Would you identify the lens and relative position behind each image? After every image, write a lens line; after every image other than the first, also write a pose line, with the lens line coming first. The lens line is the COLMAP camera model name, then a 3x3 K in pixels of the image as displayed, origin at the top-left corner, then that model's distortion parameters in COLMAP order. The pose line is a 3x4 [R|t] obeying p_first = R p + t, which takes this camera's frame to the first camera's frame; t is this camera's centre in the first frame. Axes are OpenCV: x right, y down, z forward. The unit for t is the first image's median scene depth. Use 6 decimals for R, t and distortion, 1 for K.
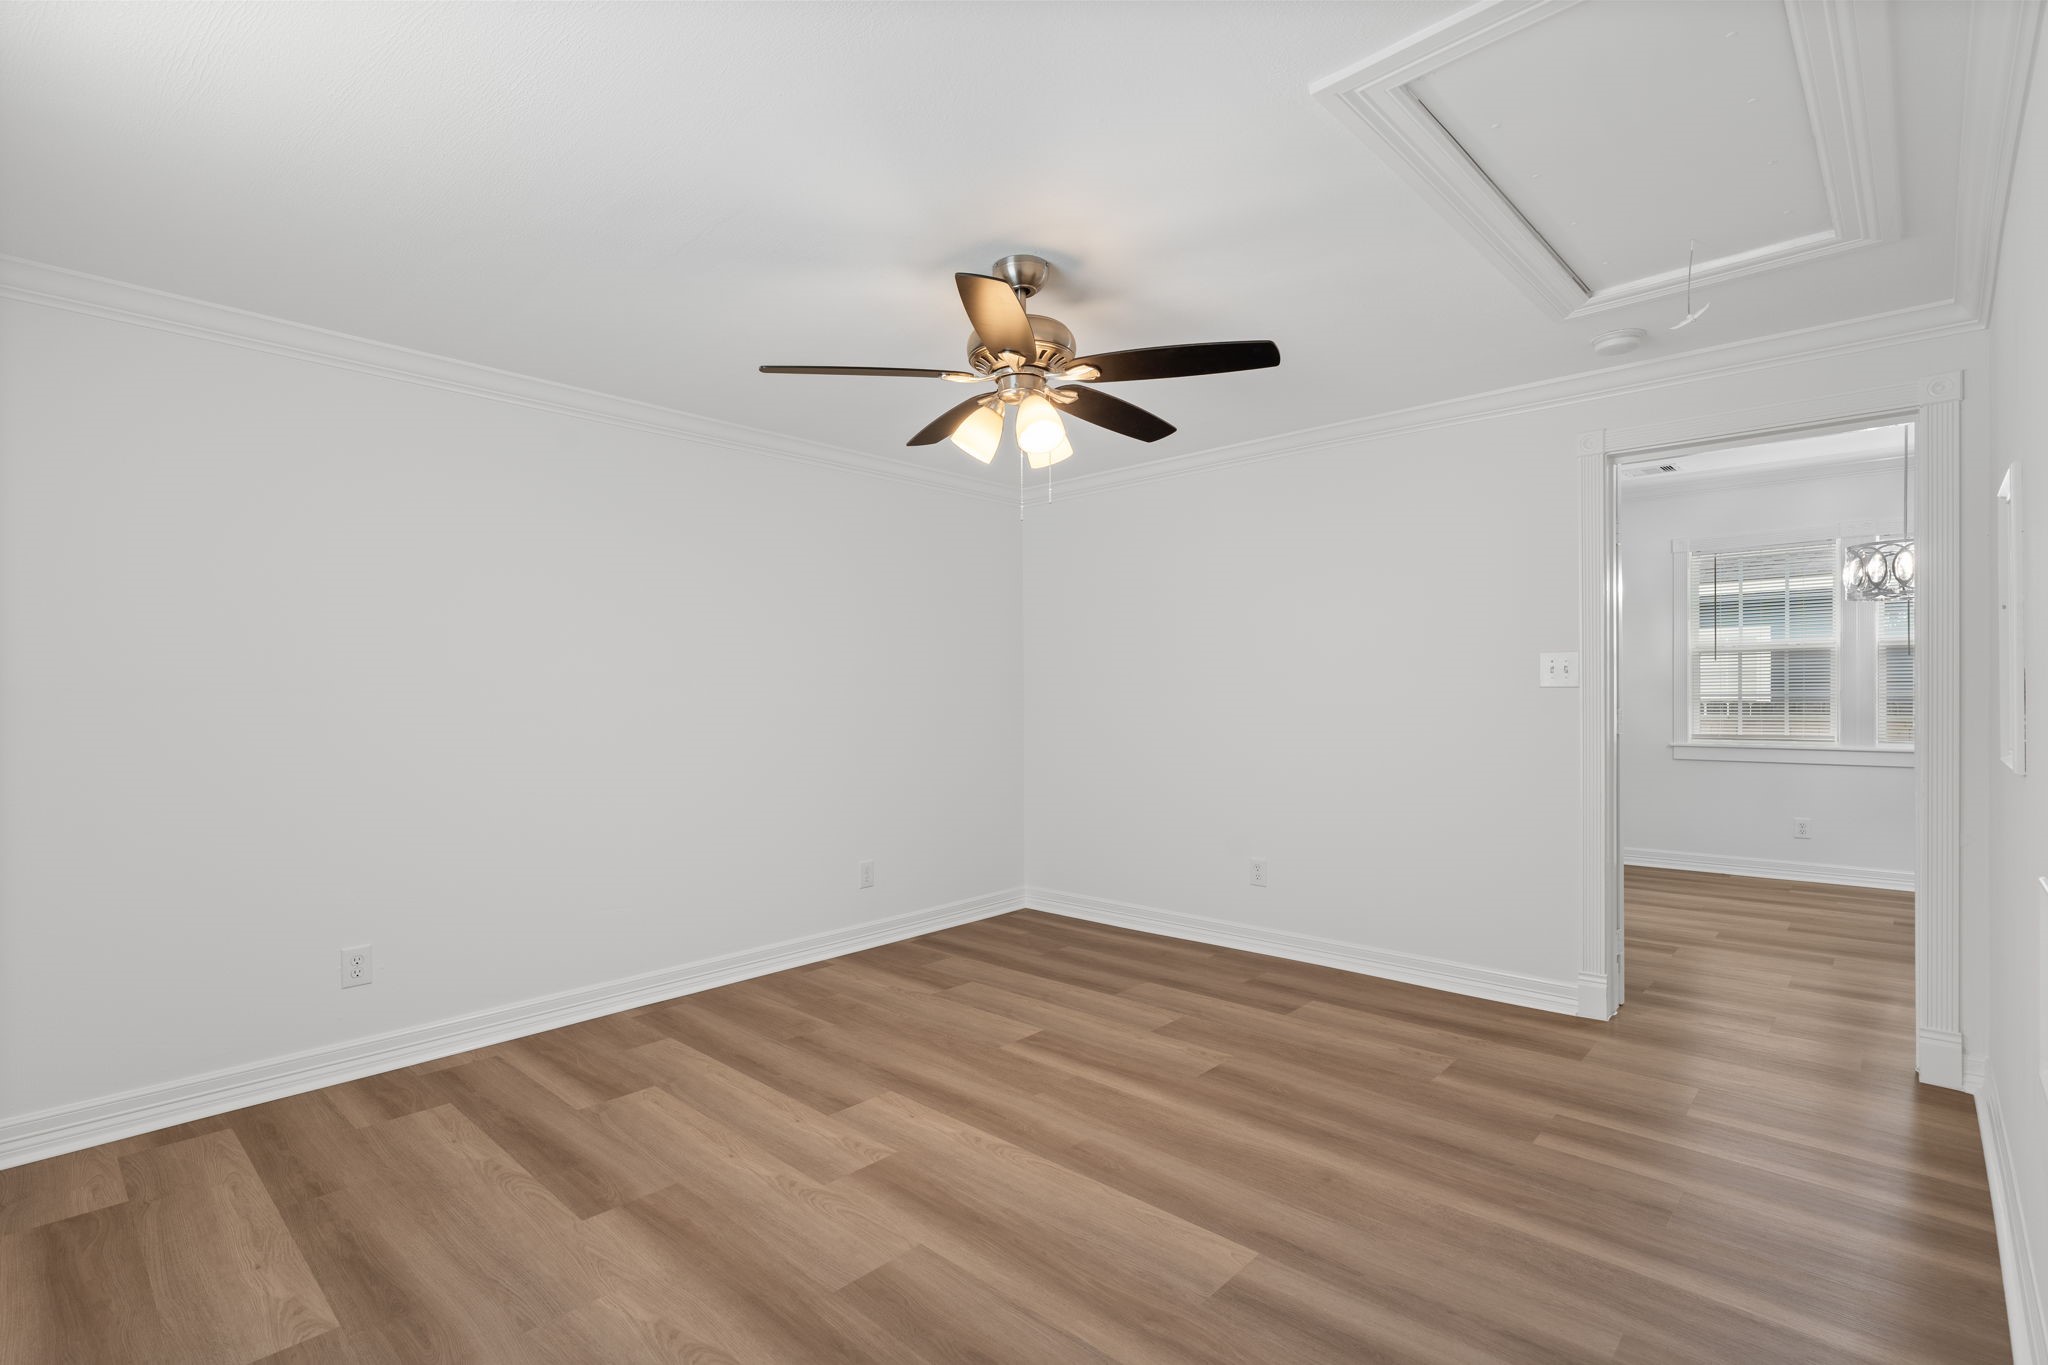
lens RADIAL K [[971.2, 0, 1033.7], [0, 971.2, 702.3], [0, 0, 1]] dist [-0.001369, 0.000311]
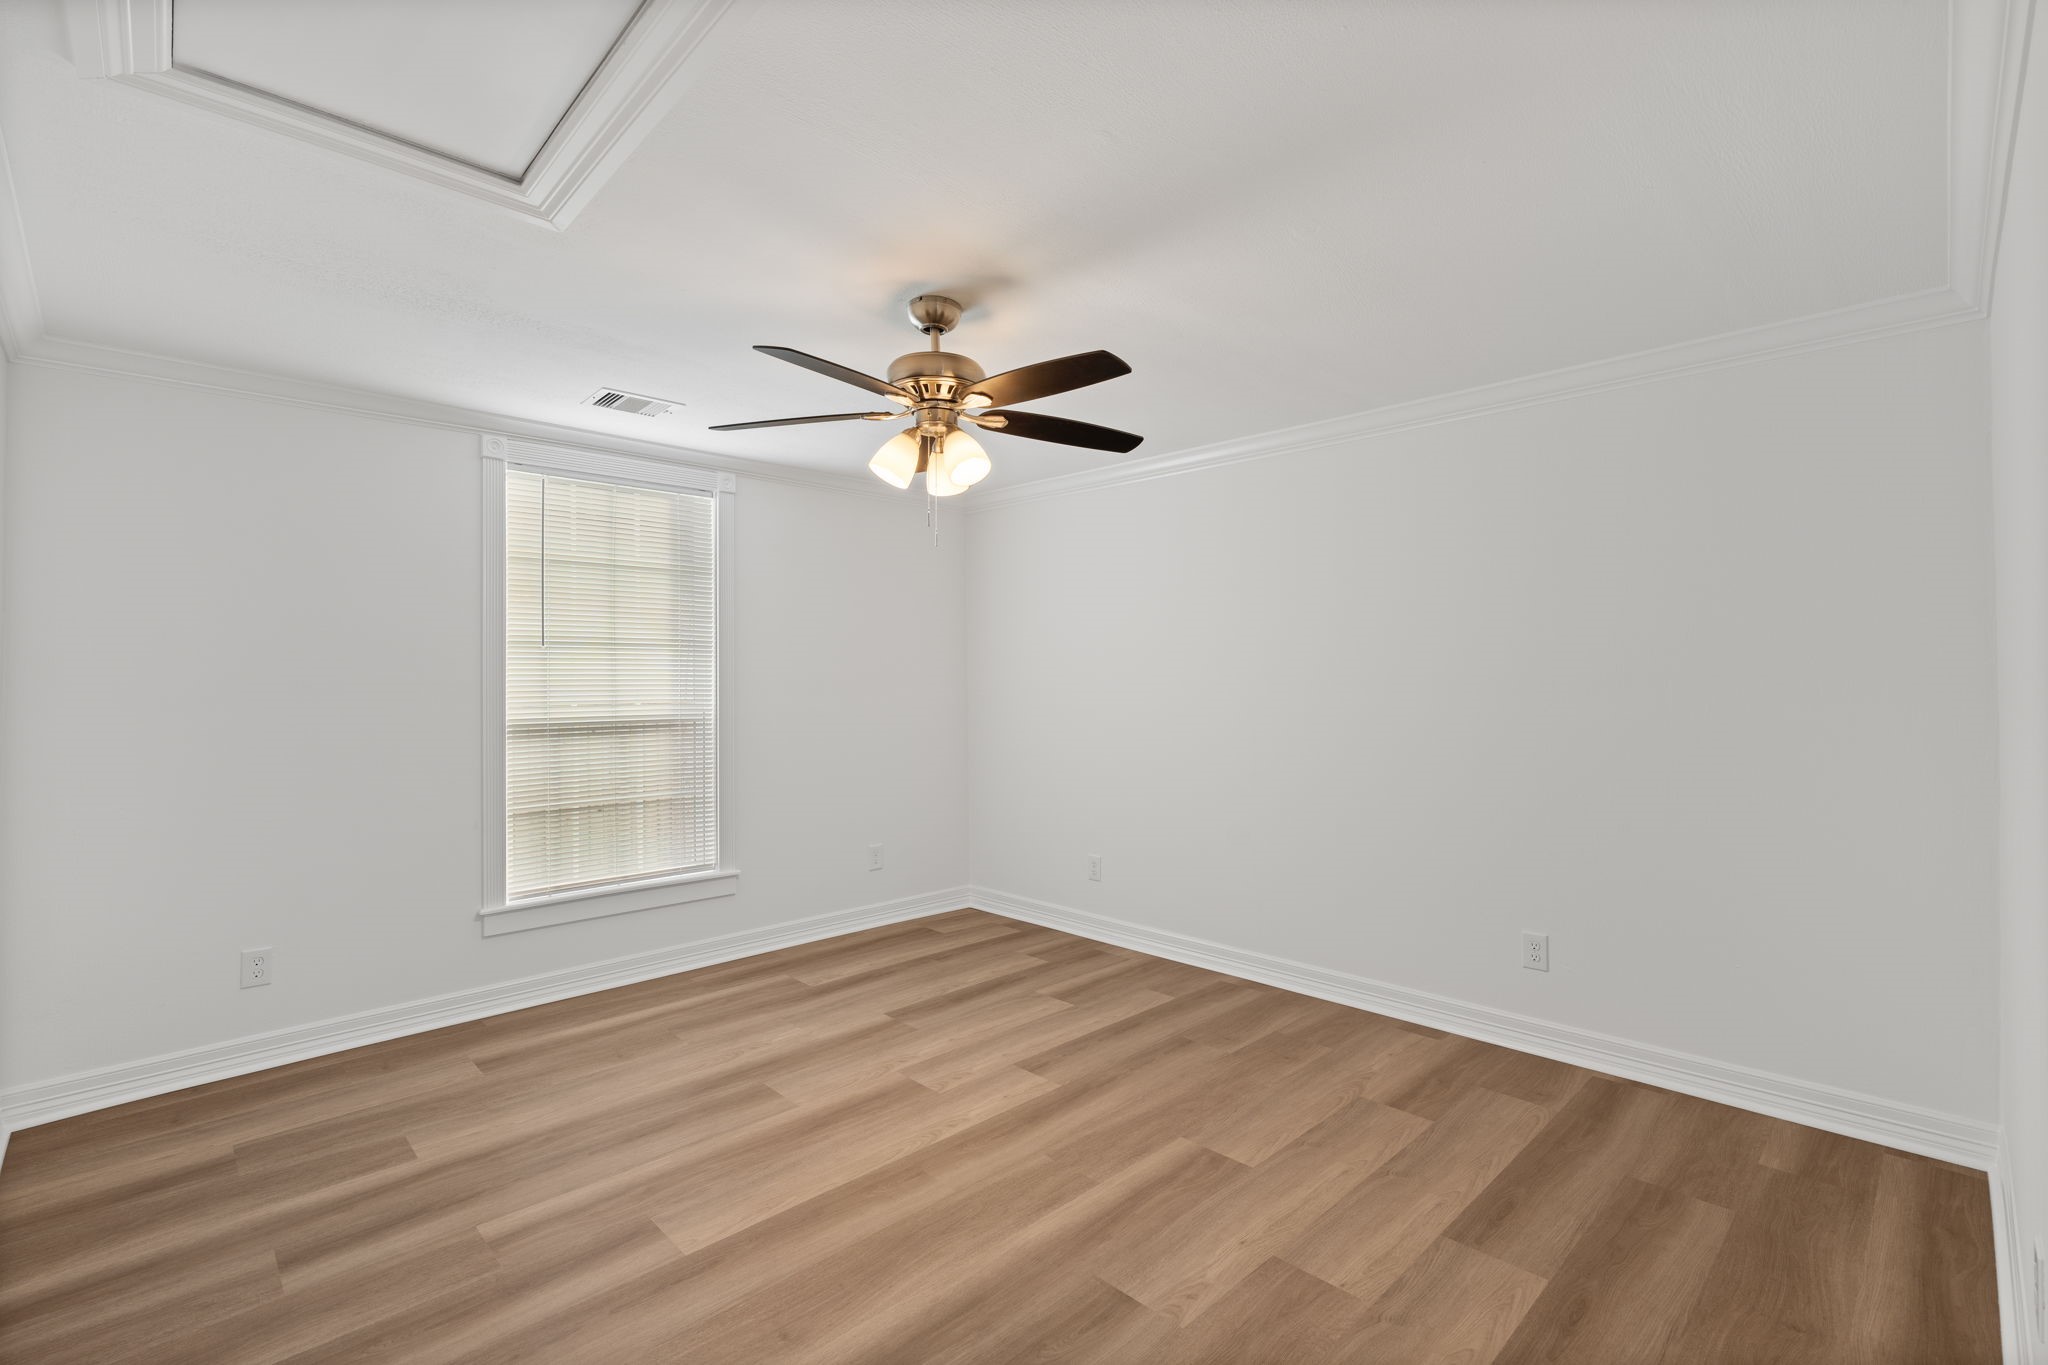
lens RADIAL K [[917.1, 0, 1003.3], [0, 917.1, 678.5], [0, 0, 1]] dist [0.001508, 0.000308]
pose [[-0.074456, 0.005815, -0.997207, 0.781712], [-0.005230, 0.999967, 0.006222, -0.047460], [0.997211, 0.005679, -0.074423, 0.919459]]
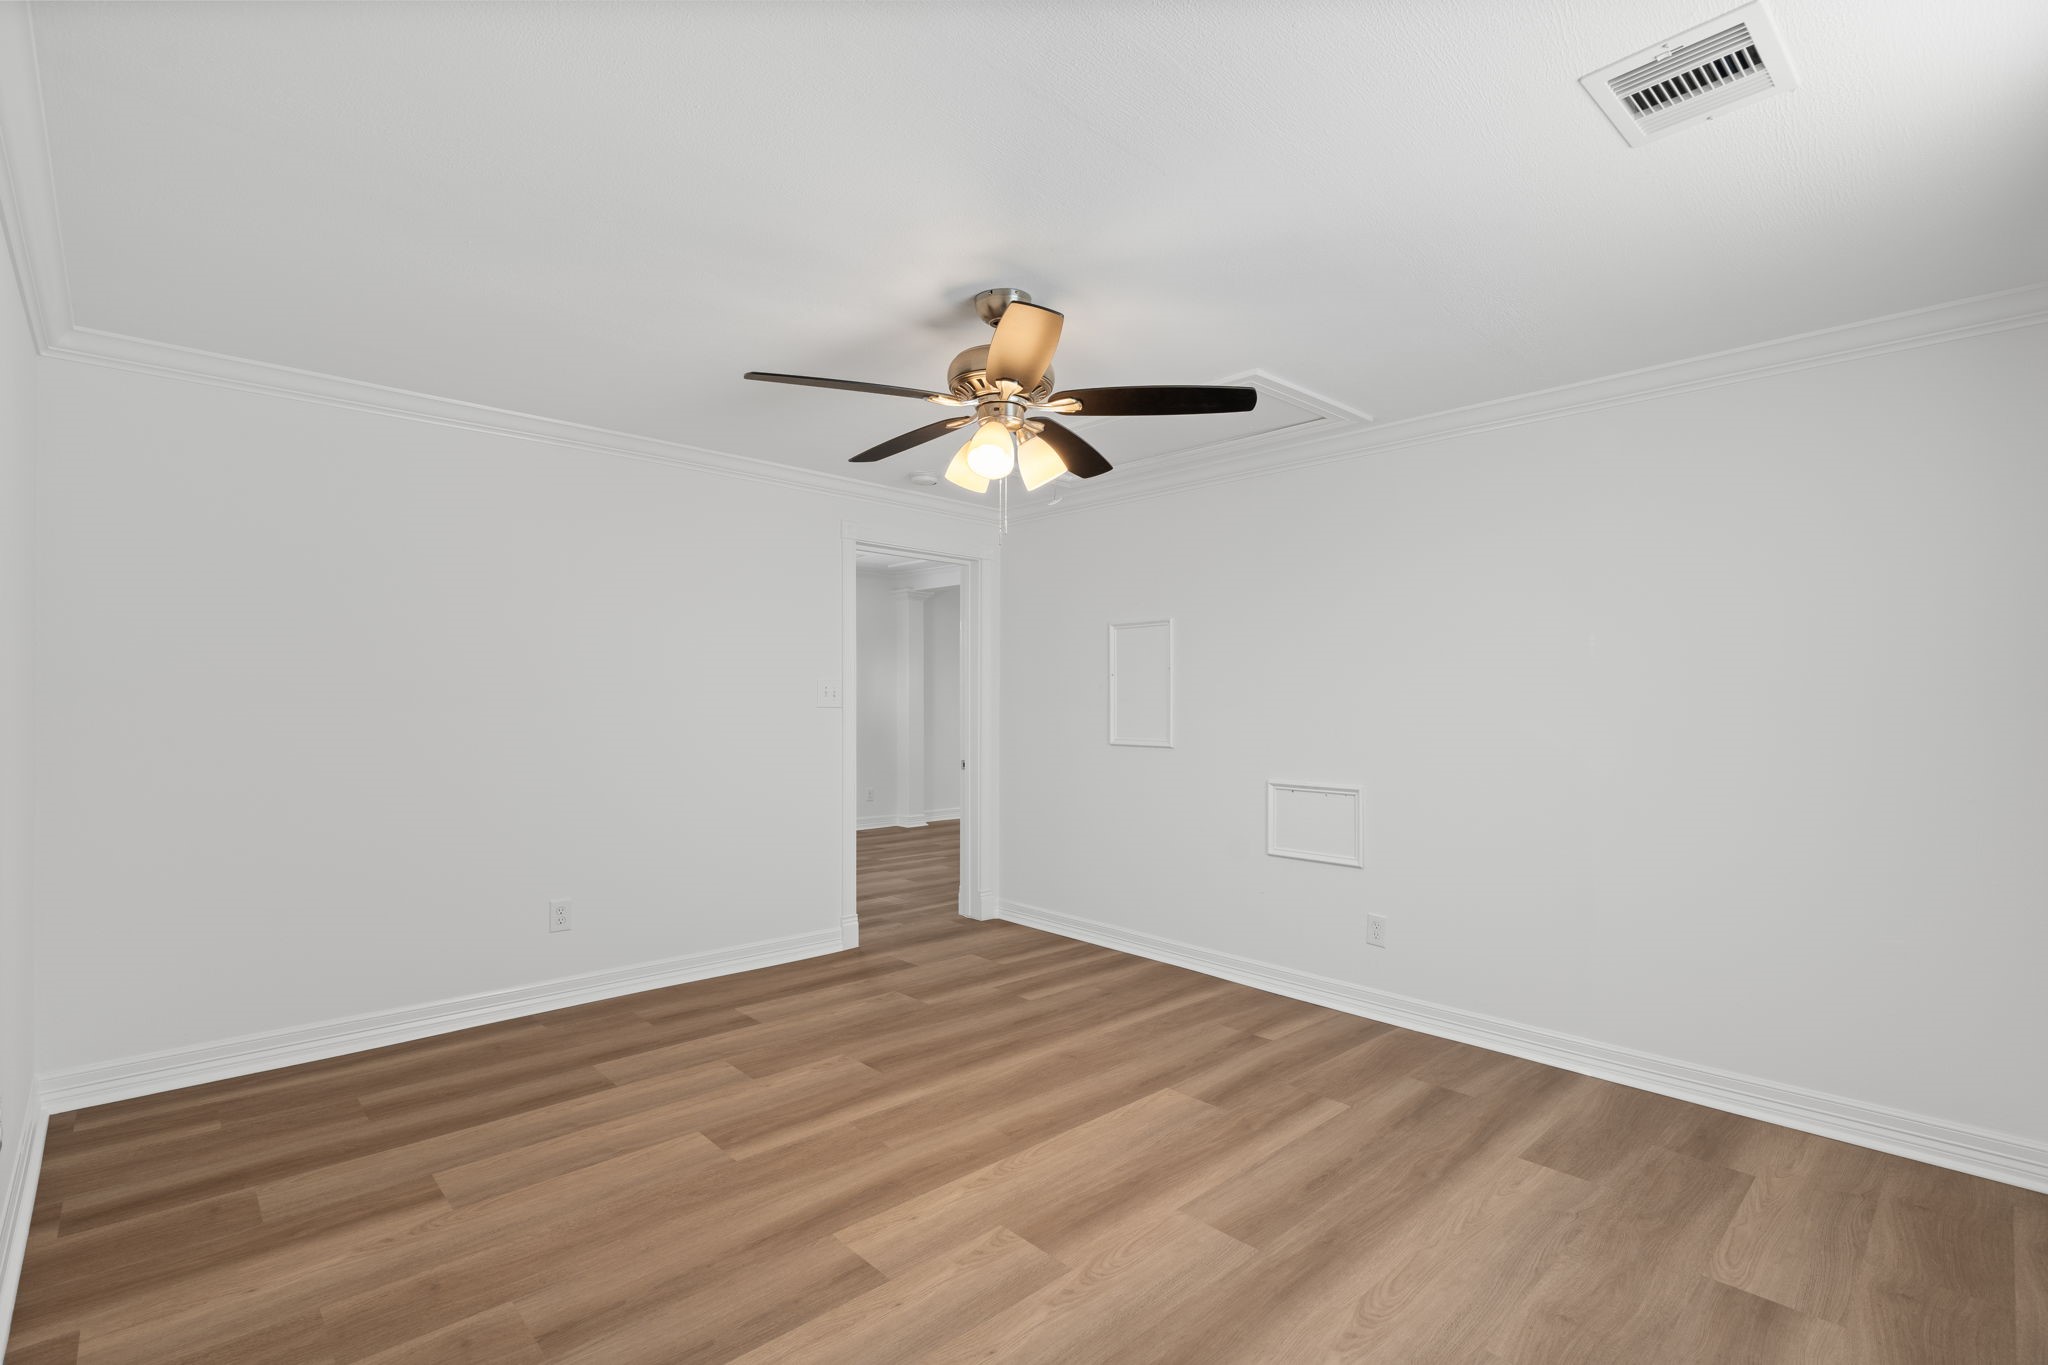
lens RADIAL K [[929.0, 0, 1021.6], [0, 929.0, 705.1], [0, 0, 1]] dist [-0.000685, 0.000465]
pose [[0.063389, 0.008880, 0.997949, -0.792330], [0.001247, 0.999959, -0.008977, -0.007976], [-0.997988, 0.001813, 0.063375, 0.733656]]
